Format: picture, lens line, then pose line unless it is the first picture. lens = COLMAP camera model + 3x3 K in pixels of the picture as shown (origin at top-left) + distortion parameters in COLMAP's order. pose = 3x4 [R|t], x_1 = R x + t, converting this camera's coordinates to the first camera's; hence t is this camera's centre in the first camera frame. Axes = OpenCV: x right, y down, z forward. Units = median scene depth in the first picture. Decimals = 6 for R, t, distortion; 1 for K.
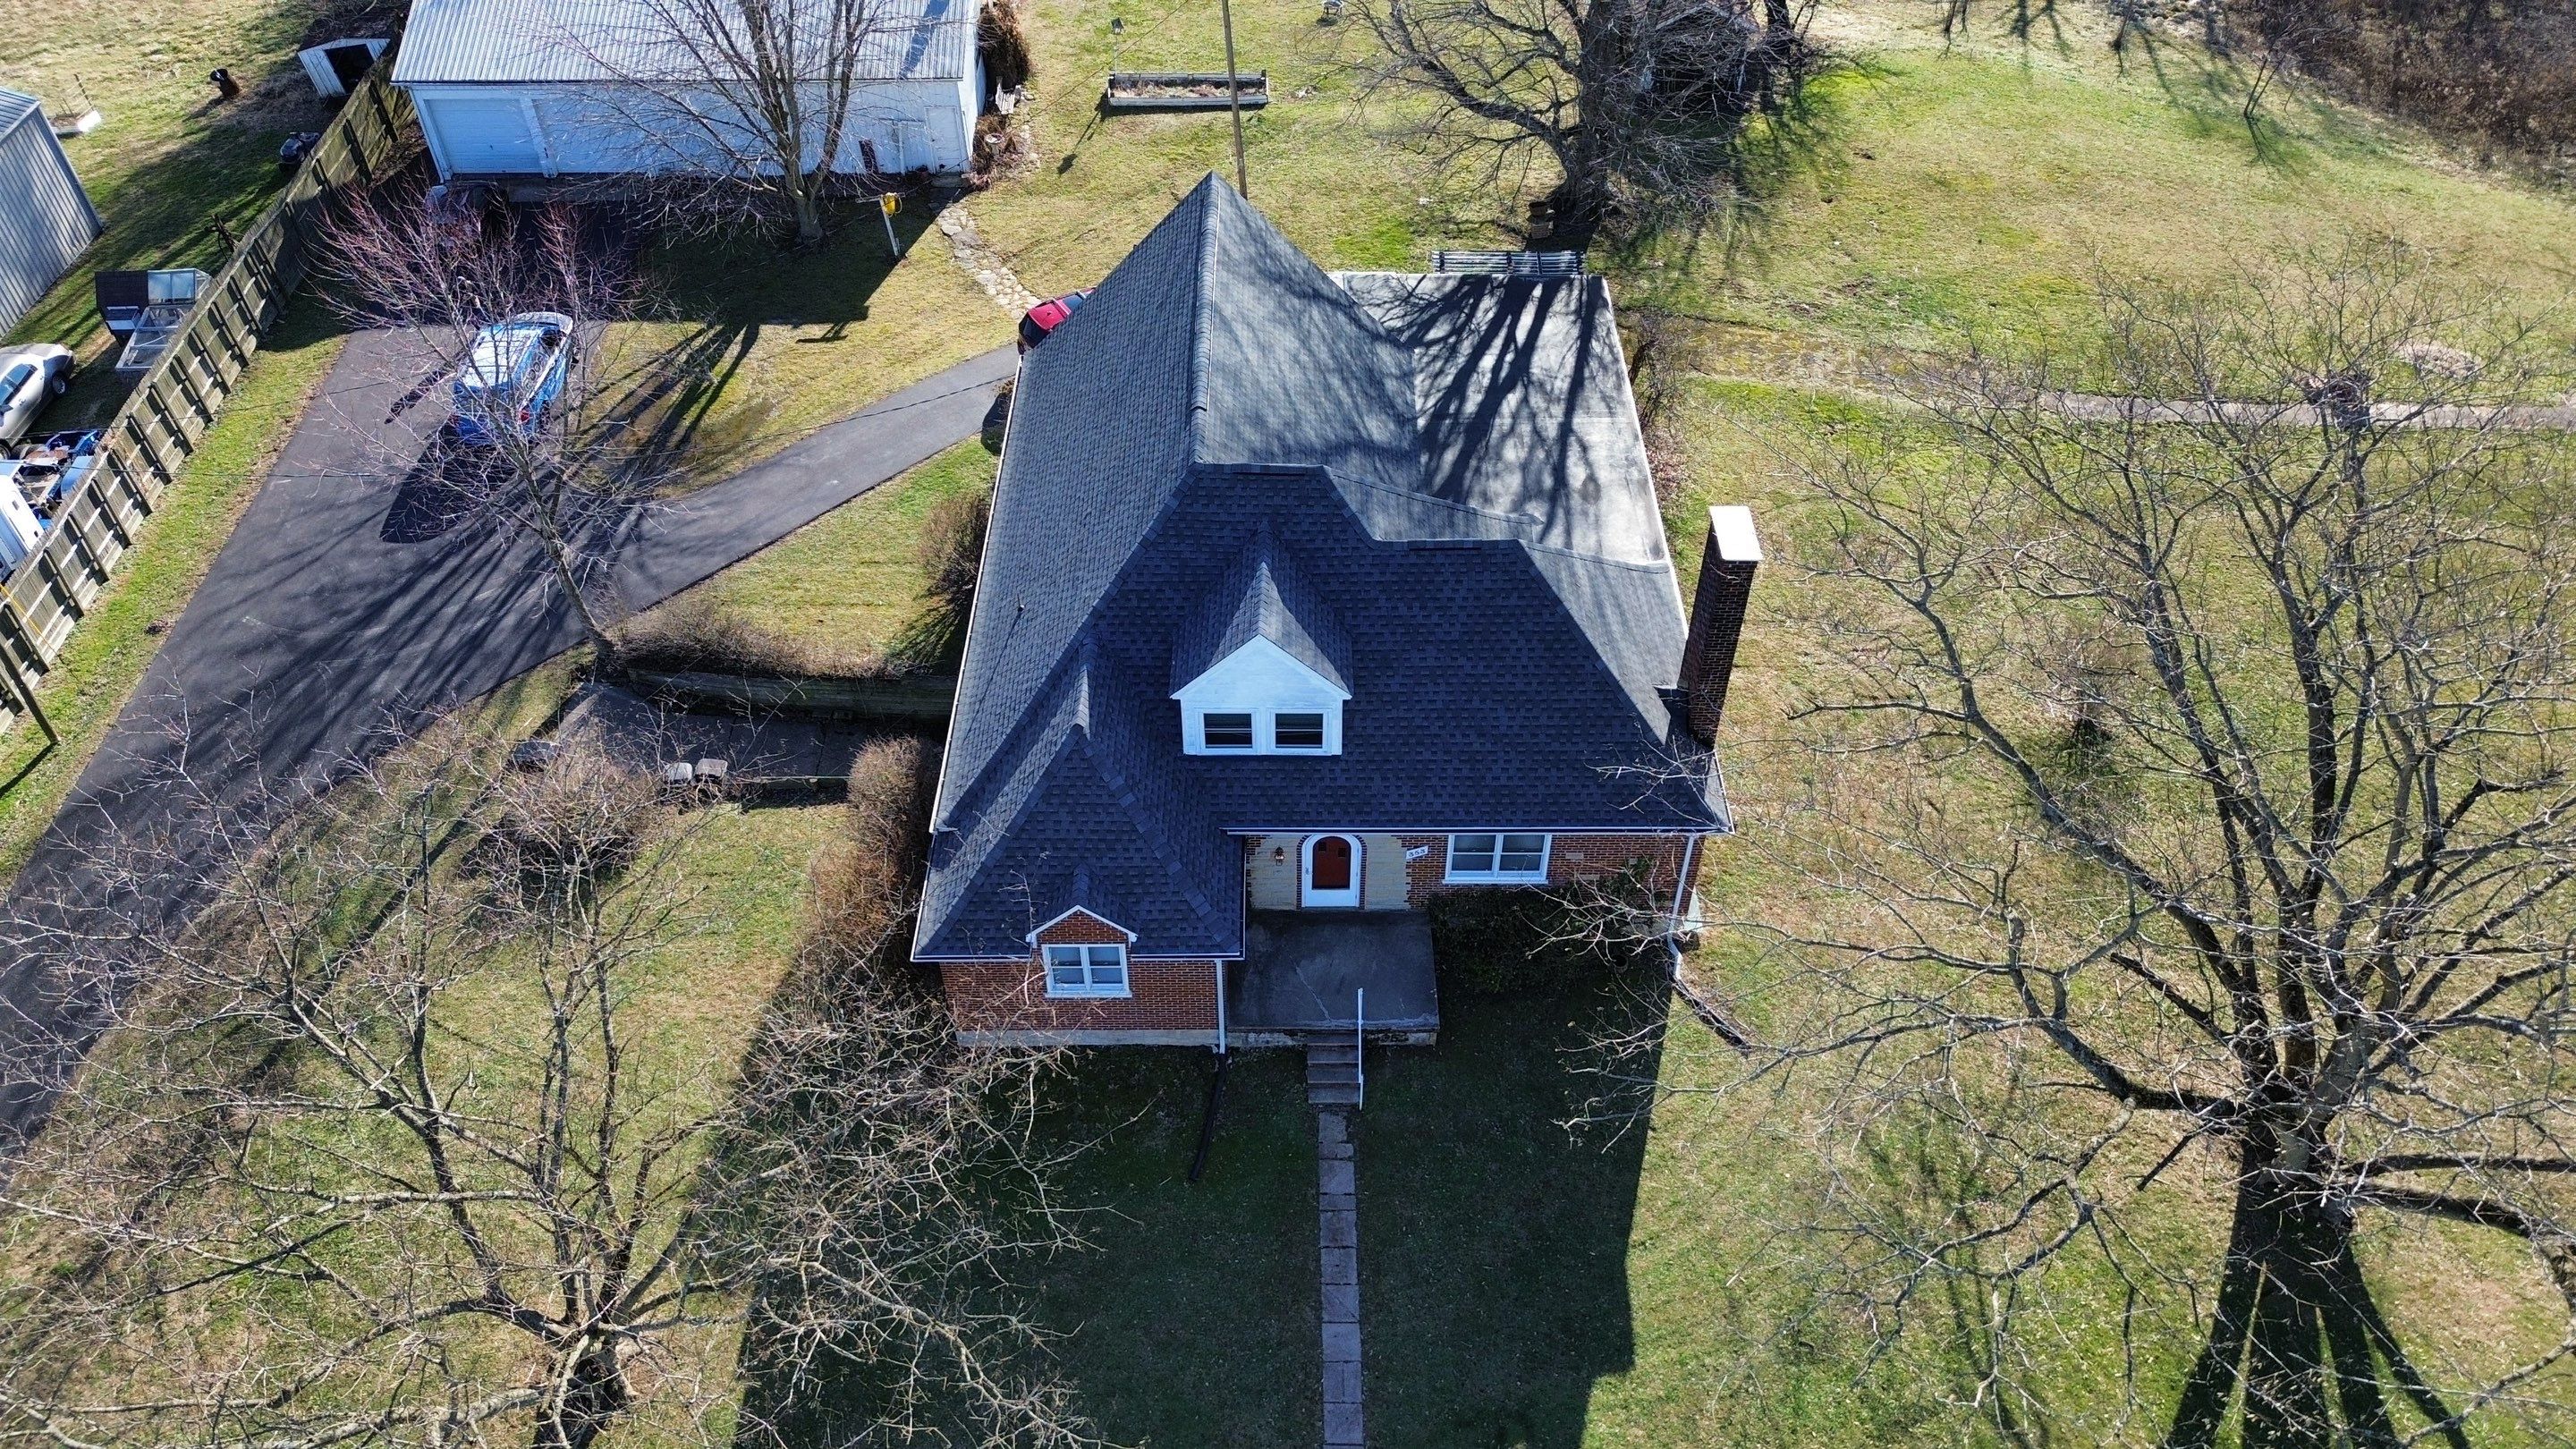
lens RADIAL K [[1866.9, 0, 1288.0], [0, 1866.9, 724.5], [0, 0, 1]] dist [0.086298, -0.099405]
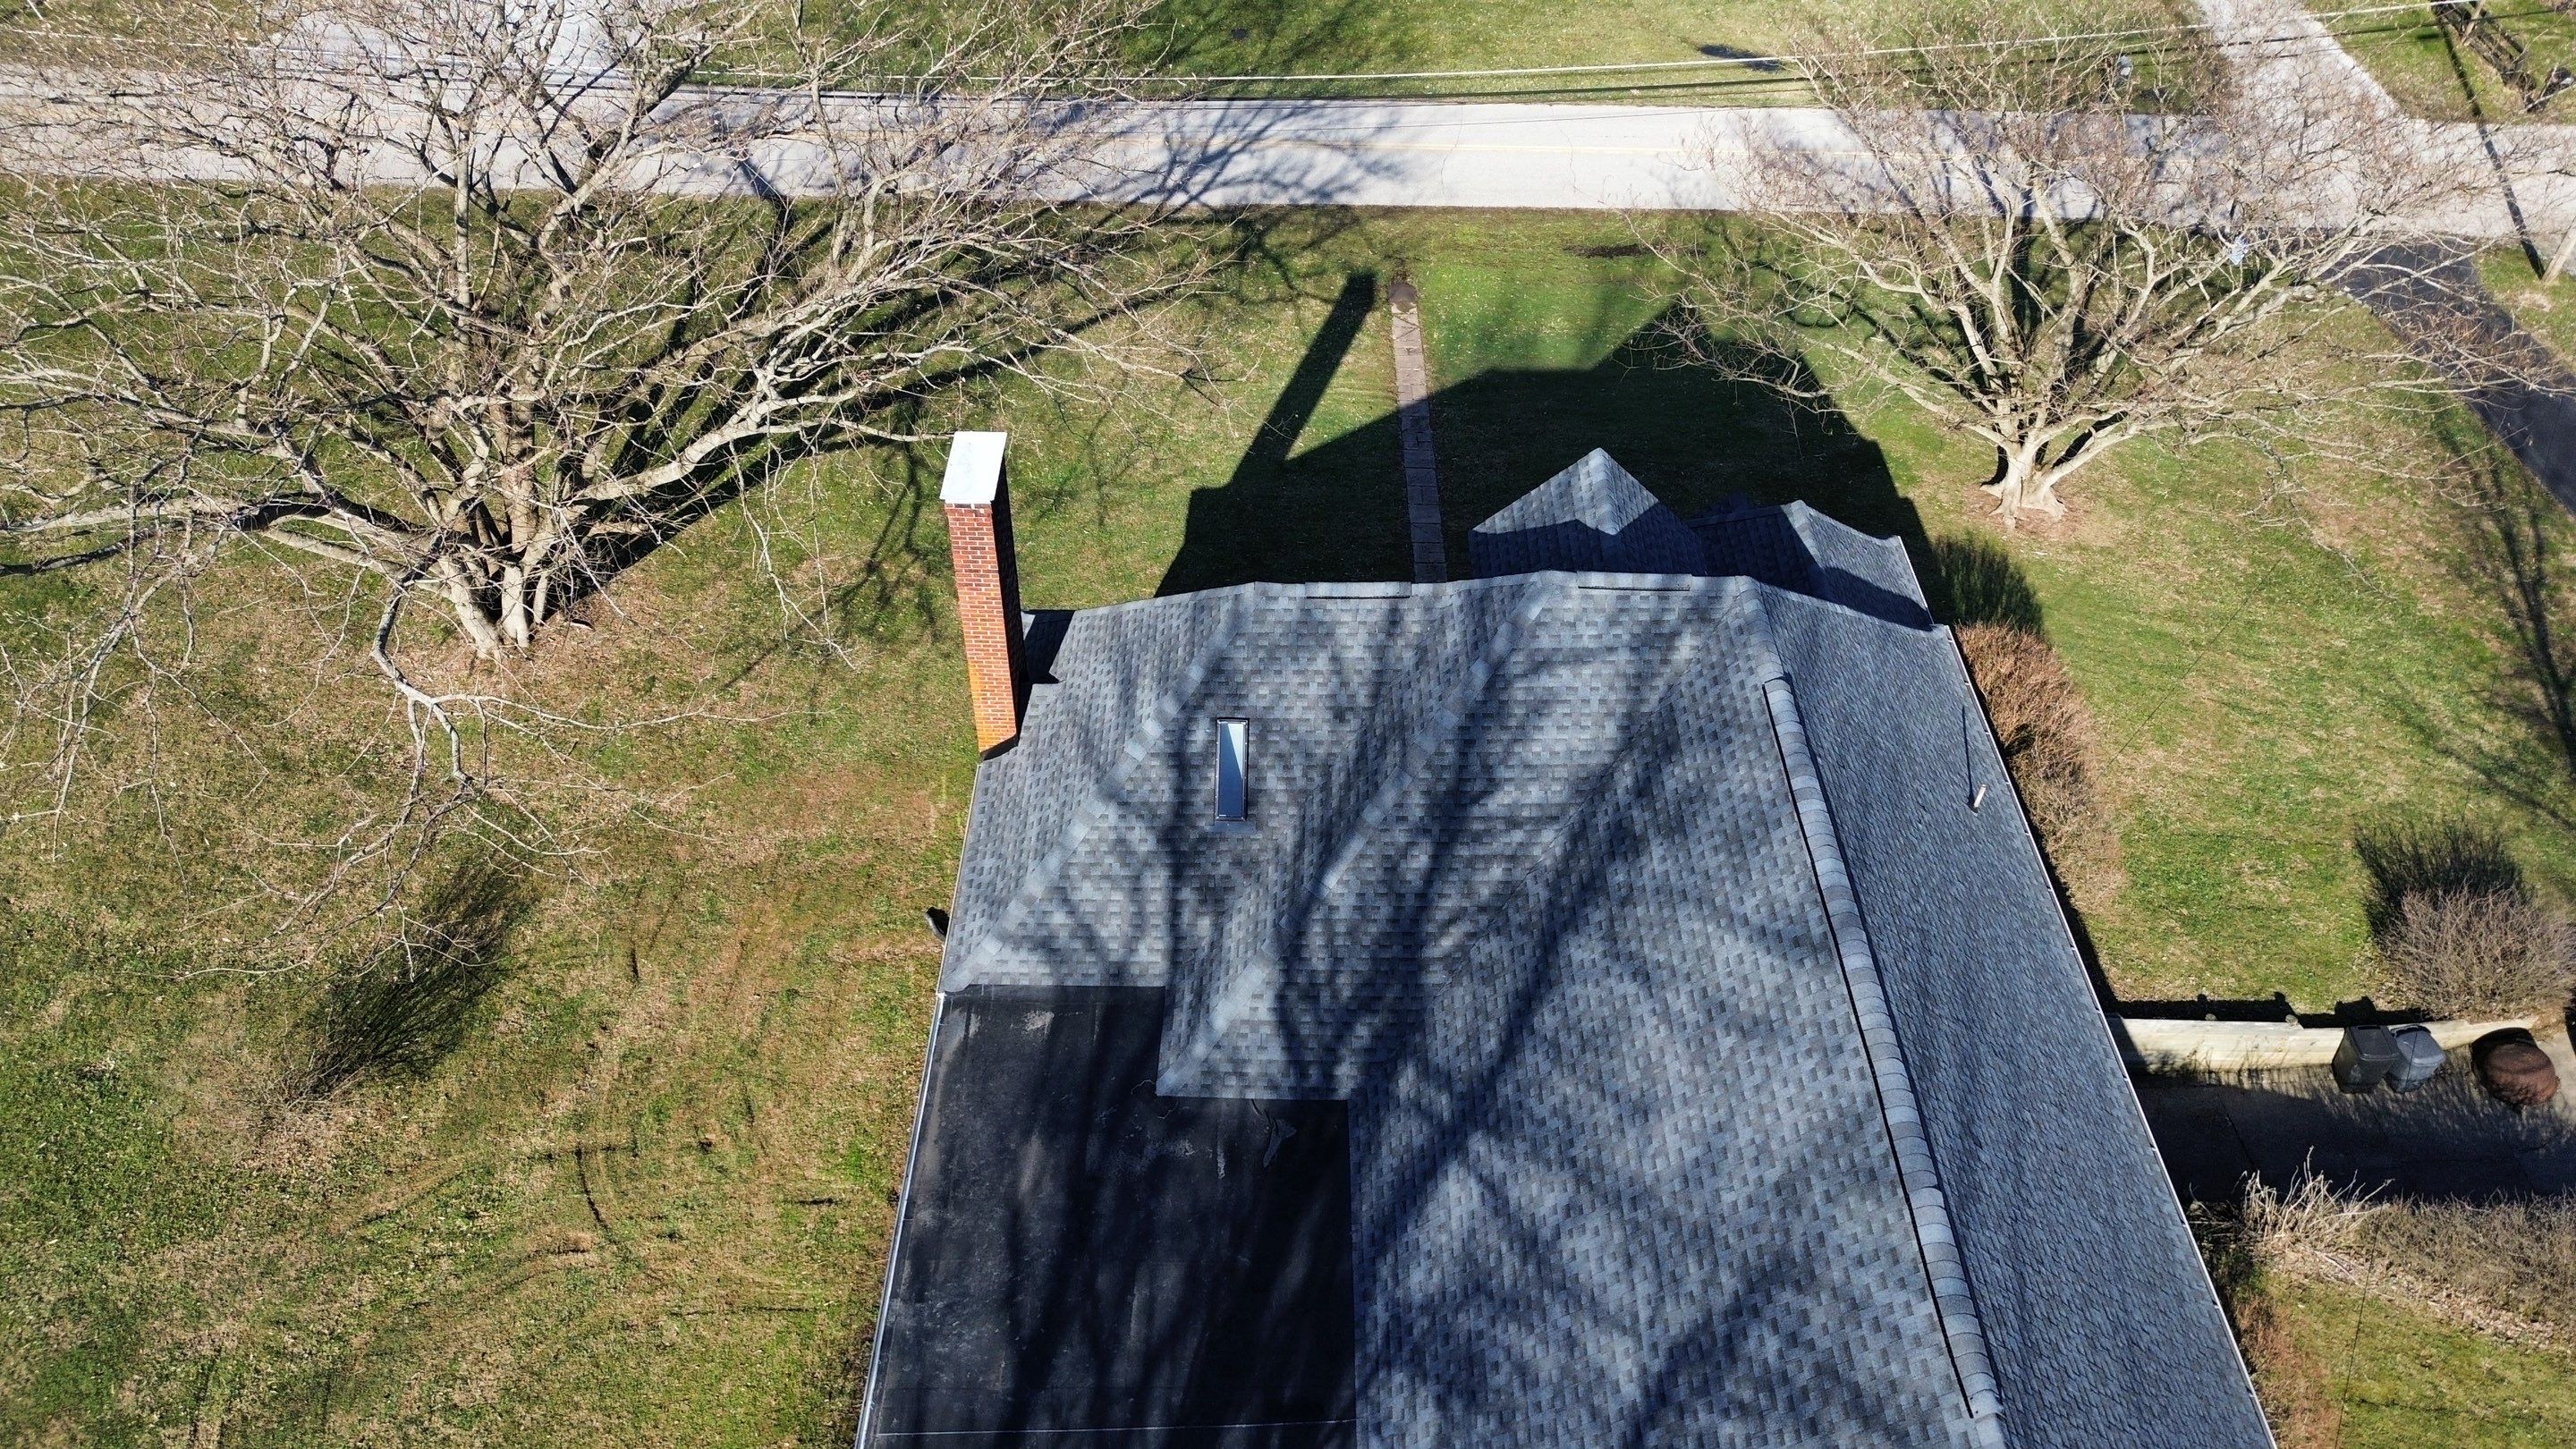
lens RADIAL K [[1849.9, 0, 1291.3], [0, 1849.9, 606.8], [0, 0, 1]] dist [0.093738, -0.092502]
pose [[-0.999839, -0.017147, -0.005283, 0.088374], [-0.006346, 0.062502, 0.998025, -0.627124], [-0.016783, 0.997898, -0.062600, 0.826815]]
